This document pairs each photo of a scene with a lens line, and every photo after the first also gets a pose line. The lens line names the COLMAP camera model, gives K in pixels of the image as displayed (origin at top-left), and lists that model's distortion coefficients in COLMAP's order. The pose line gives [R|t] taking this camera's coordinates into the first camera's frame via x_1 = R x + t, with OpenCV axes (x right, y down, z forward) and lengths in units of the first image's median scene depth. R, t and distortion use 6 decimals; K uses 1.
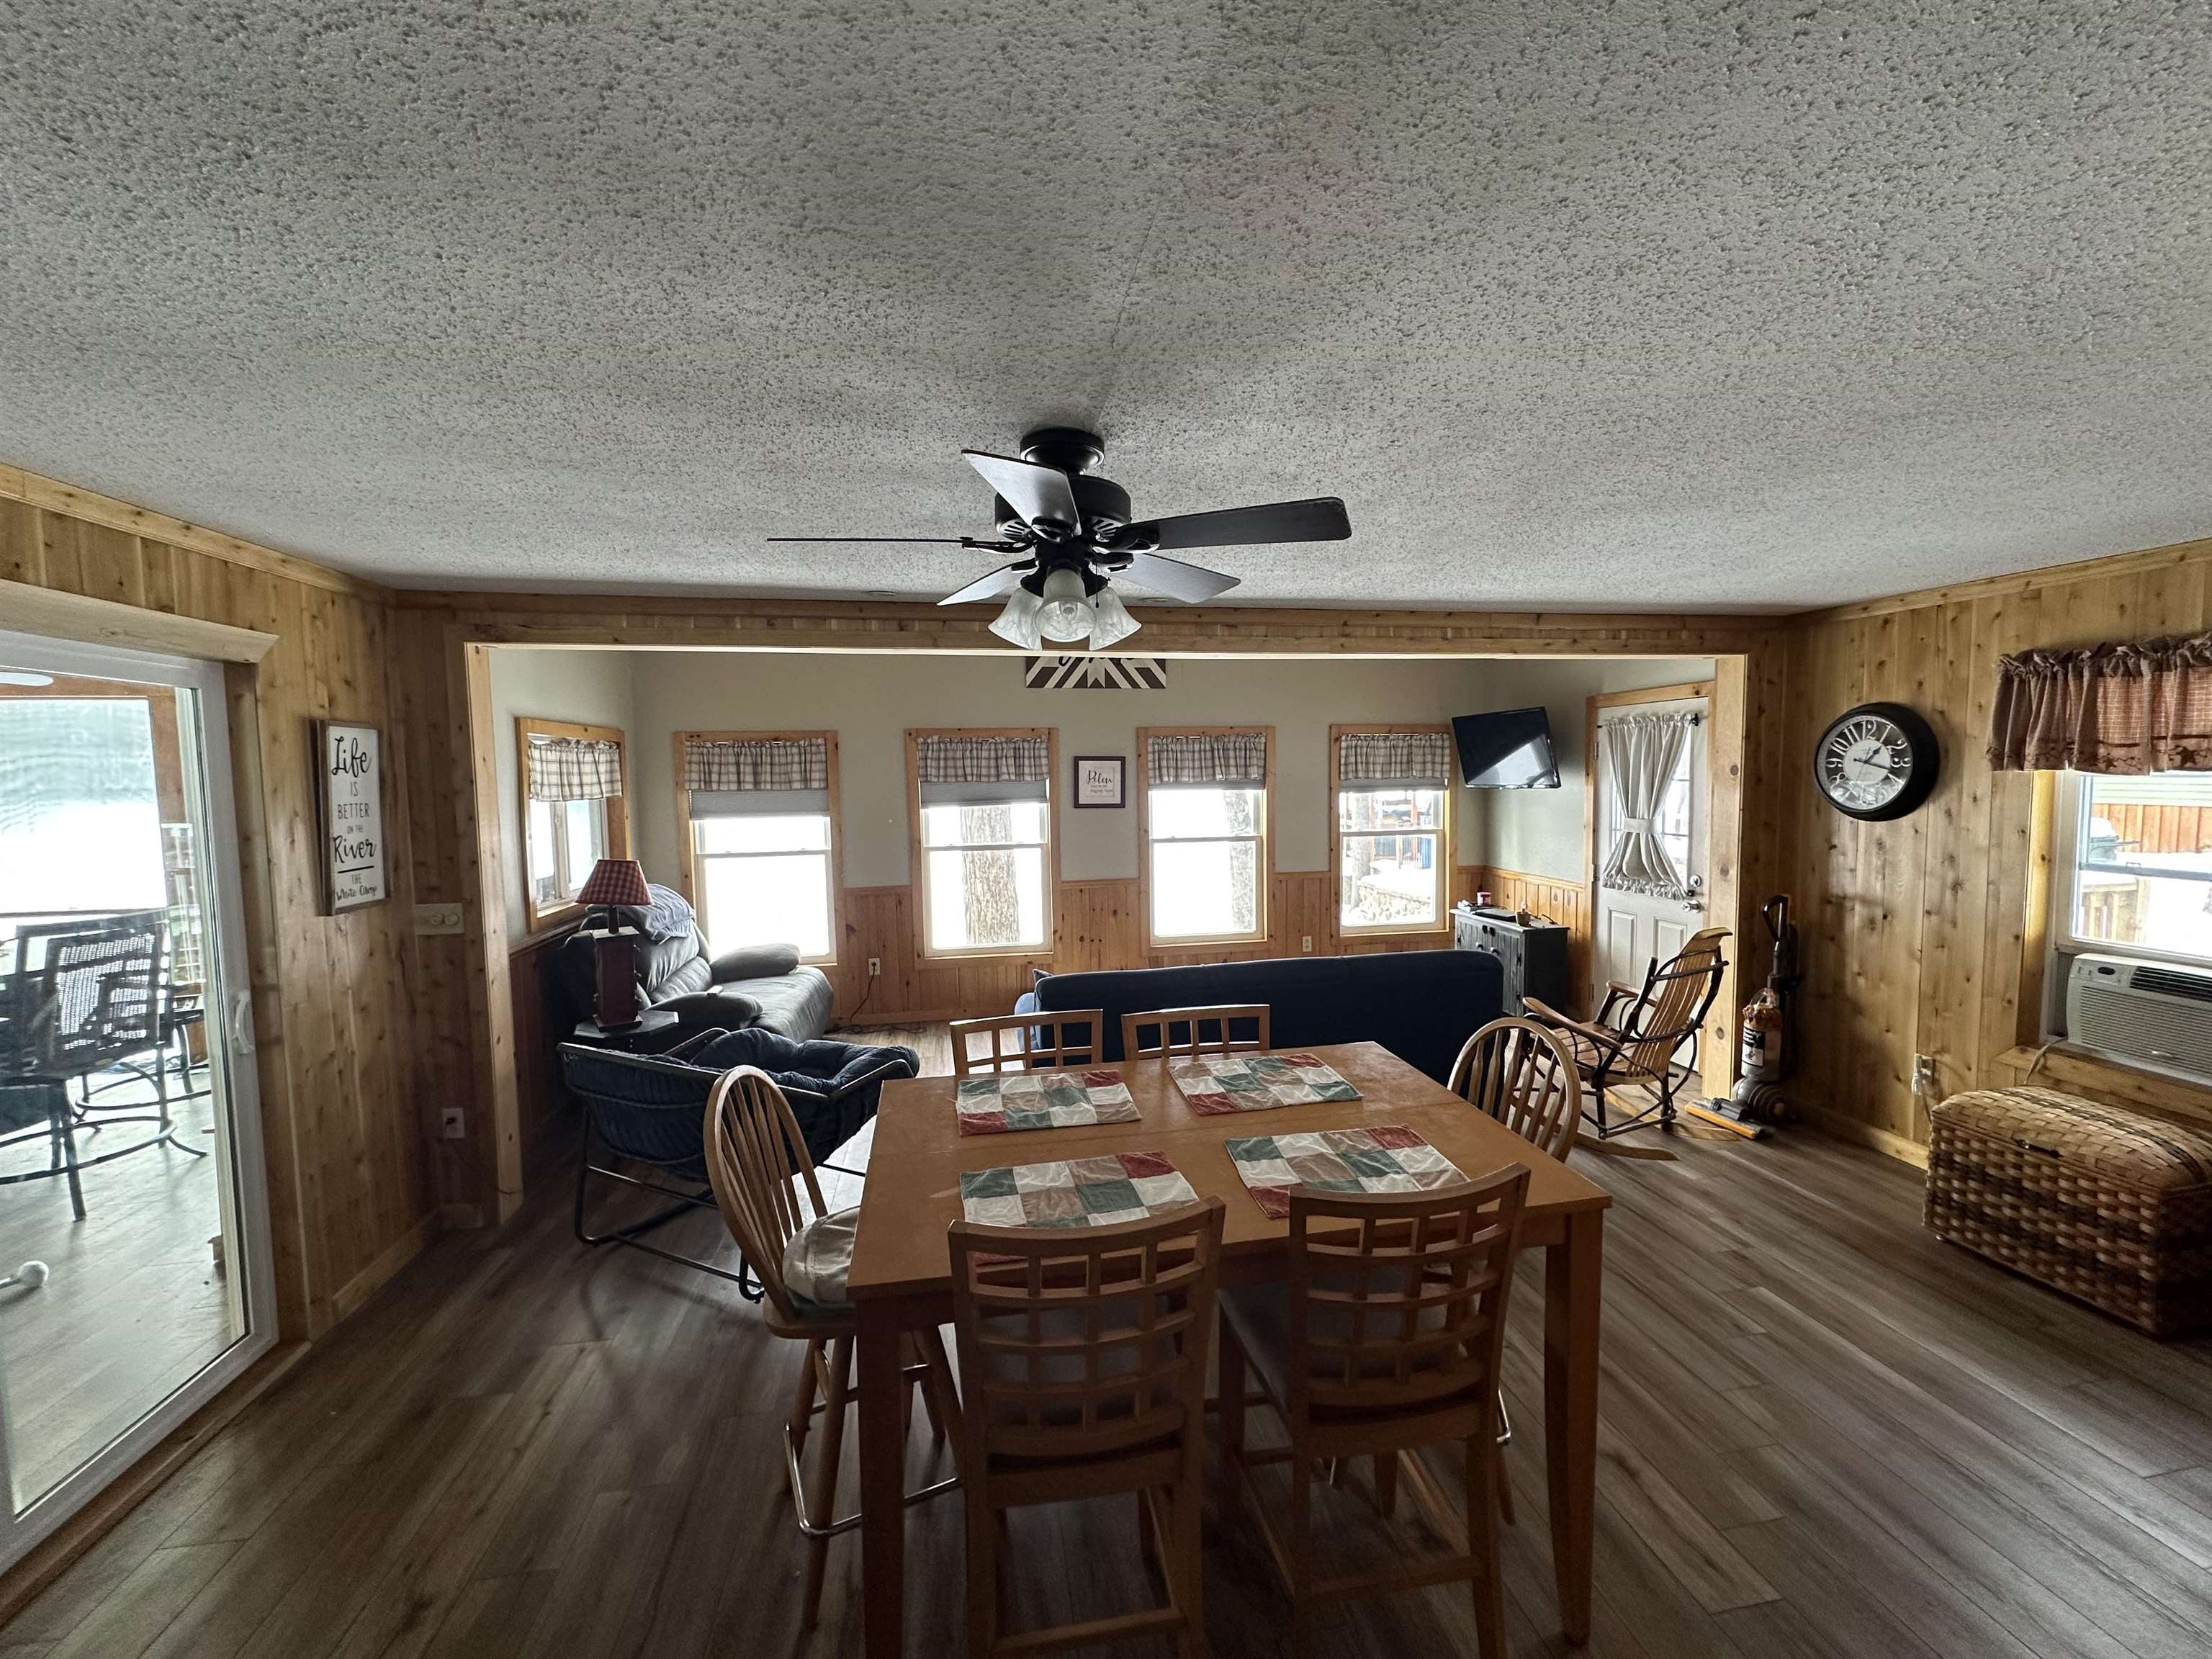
lens RADIAL K [[876.4, 0, 1106.6], [0, 876.4, 829.3], [0, 0, 1]] dist [-0.002213, -0.000083]
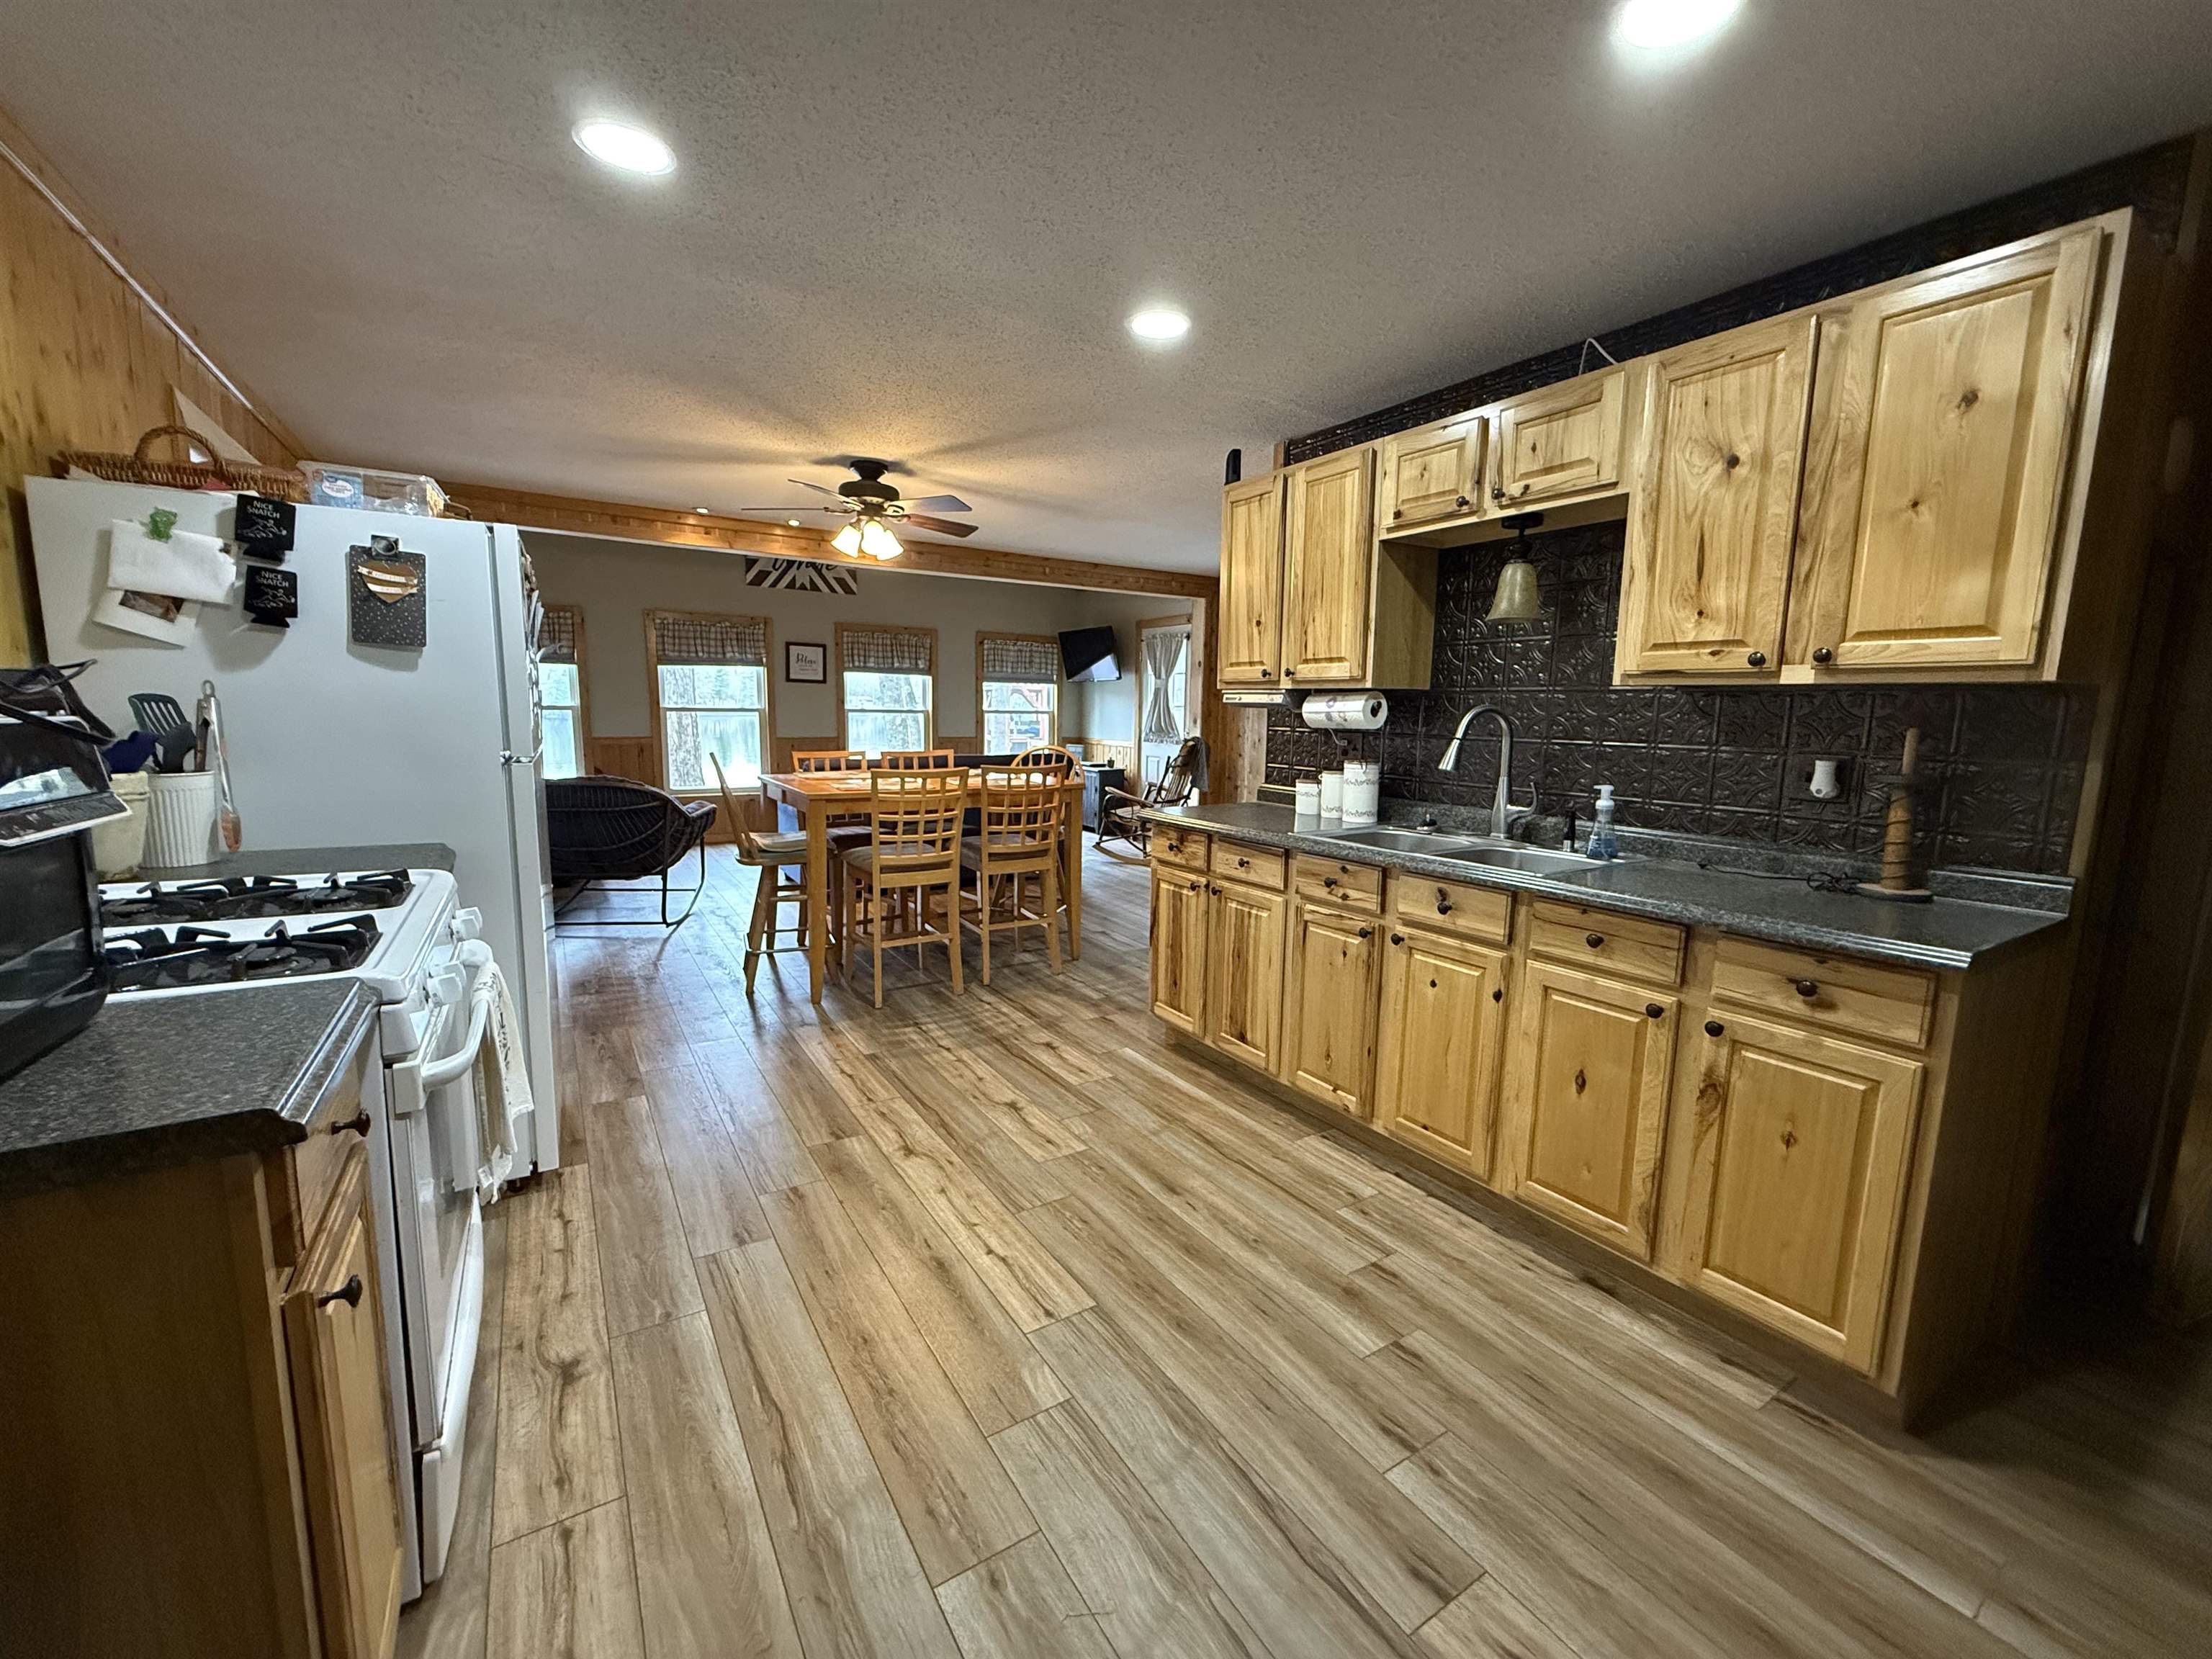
lens RADIAL K [[879.5, 0, 1104.4], [0, 879.5, 830.4], [0, 0, 1]] dist [-0.001313, 0.000413]
pose [[0.921209, -0.020156, 0.388545, -0.184596], [-0.008616, 0.997355, 0.072168, 0.159233], [-0.388972, -0.069829, 0.918599, -0.663455]]
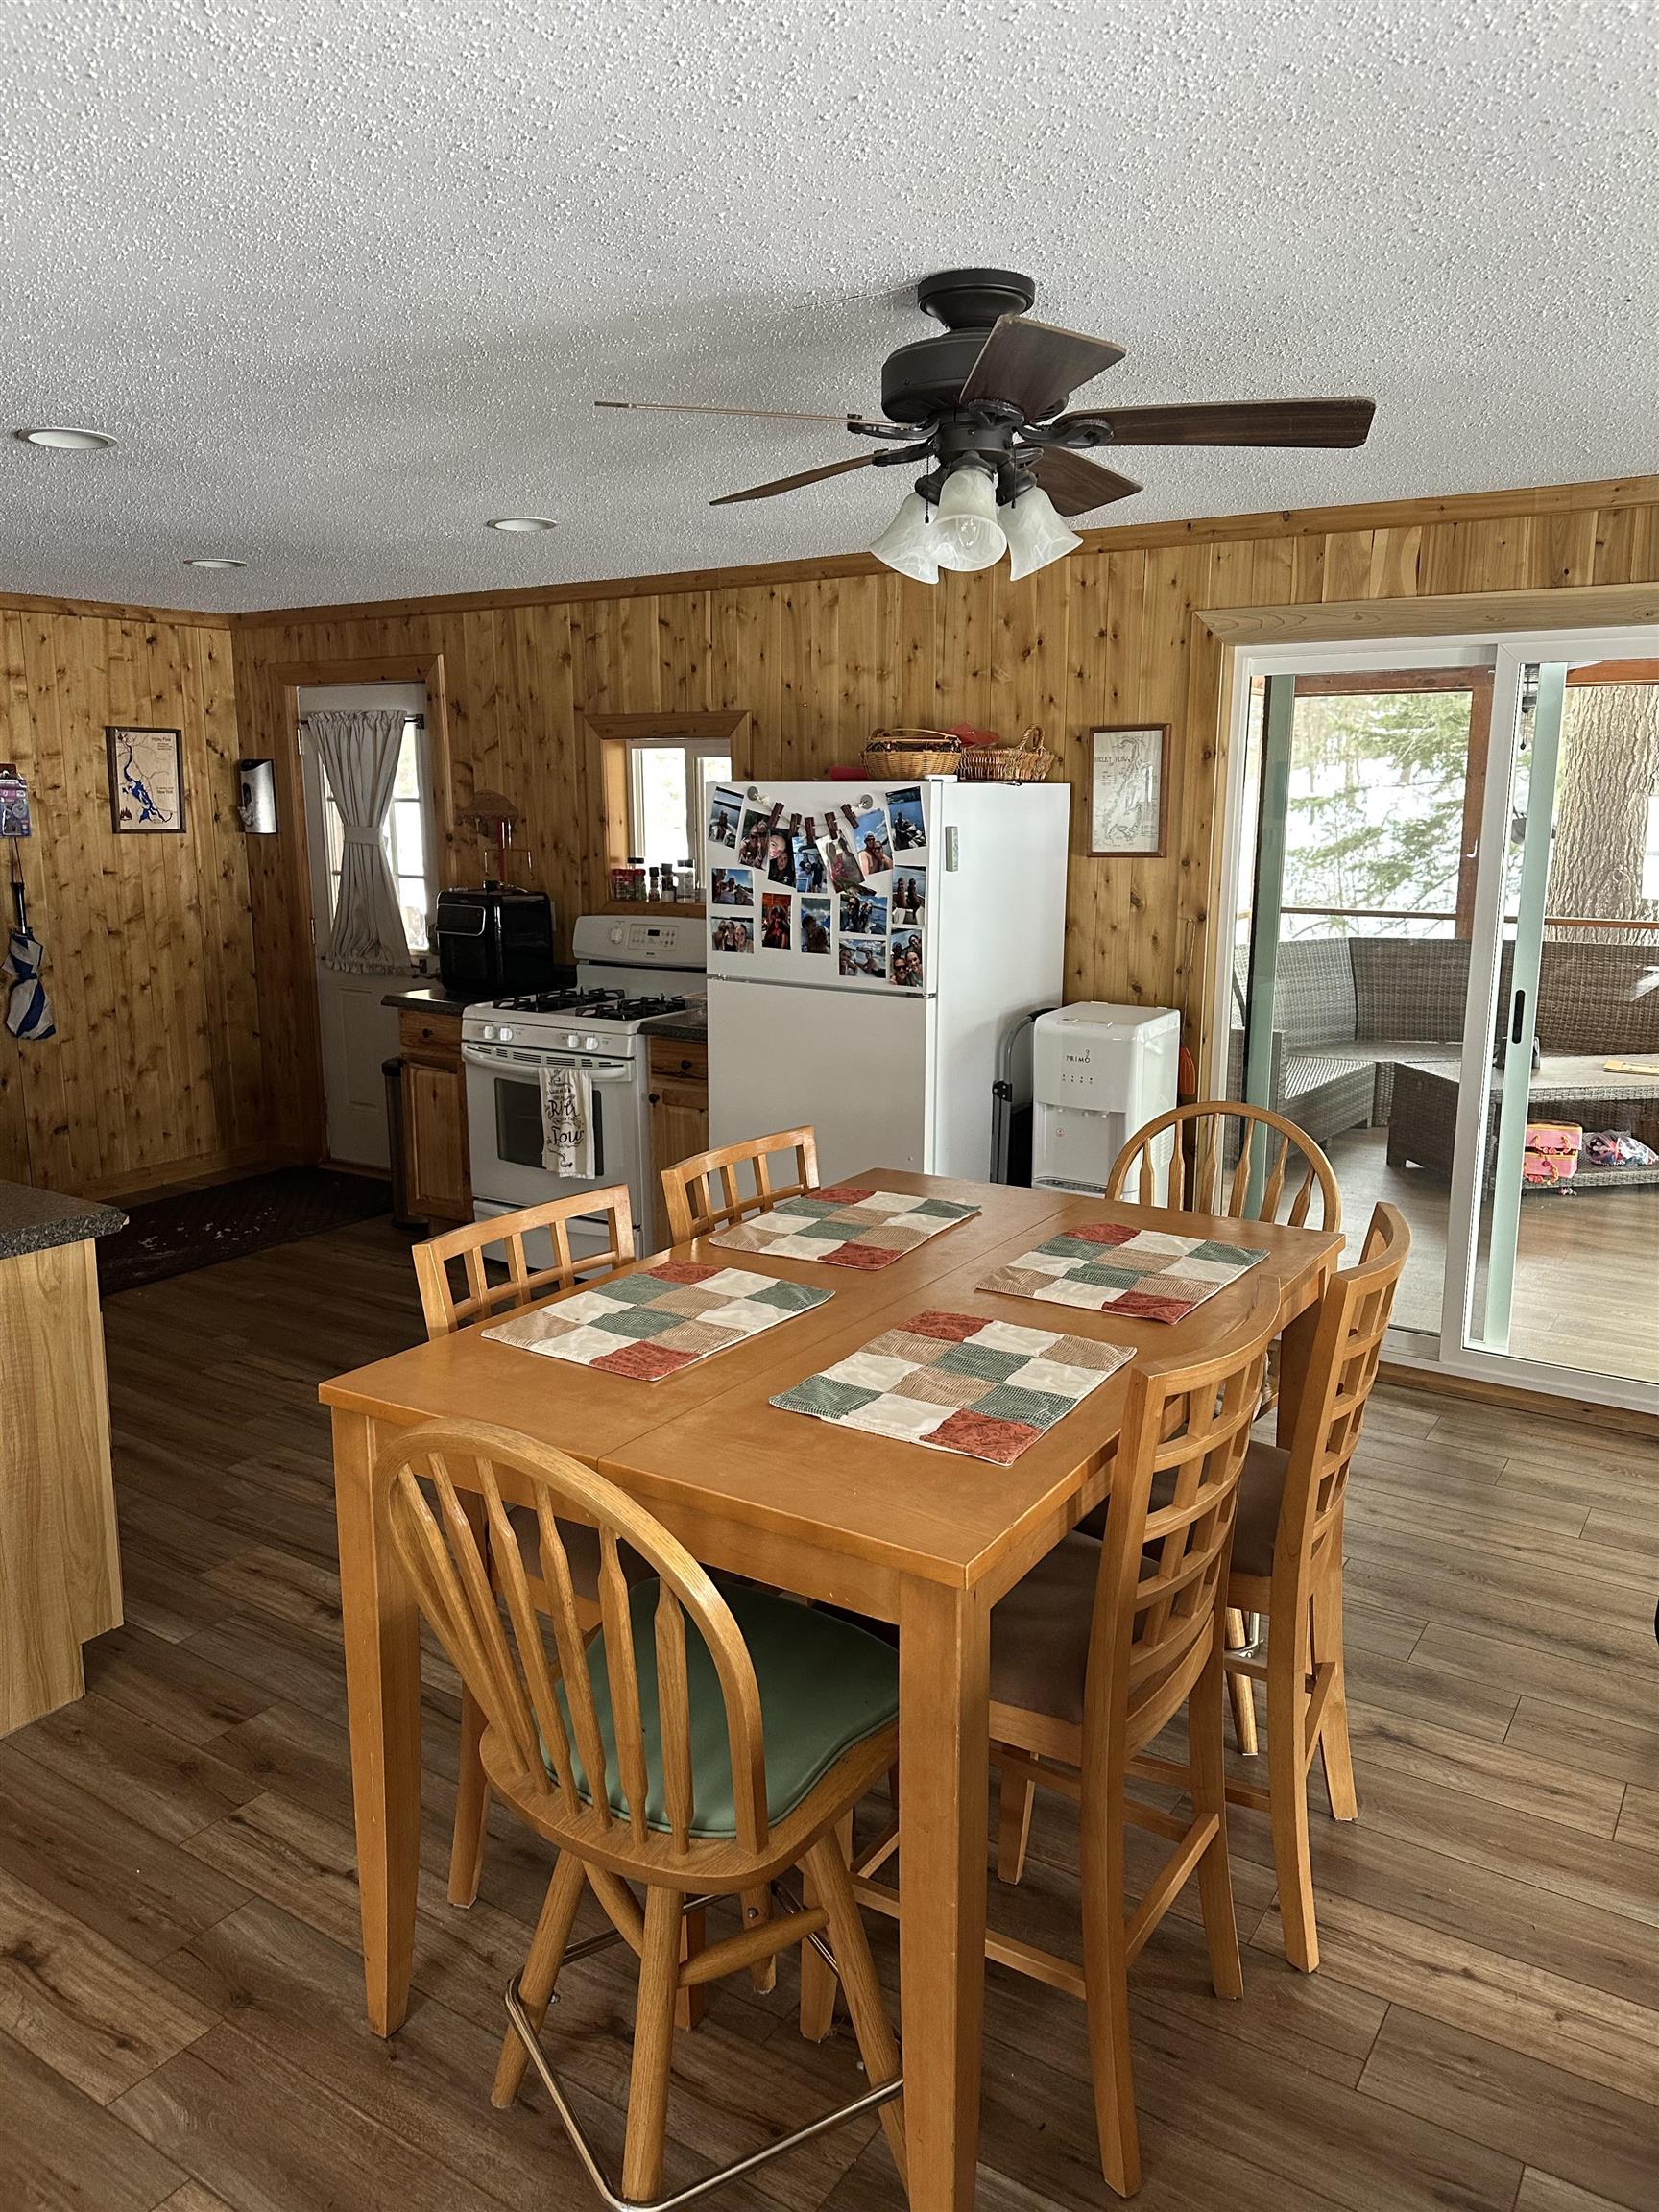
lens RADIAL K [[1517.8, 0, 836.1], [0, 1517.8, 1106.8], [0, 0, 1]] dist [0.139078, -0.196284]
pose [[-0.679855, 0.157072, -0.716328, 0.491682], [-0.041941, 0.966866, 0.251814, -0.047290], [0.732146, 0.201240, -0.650741, 0.882653]]
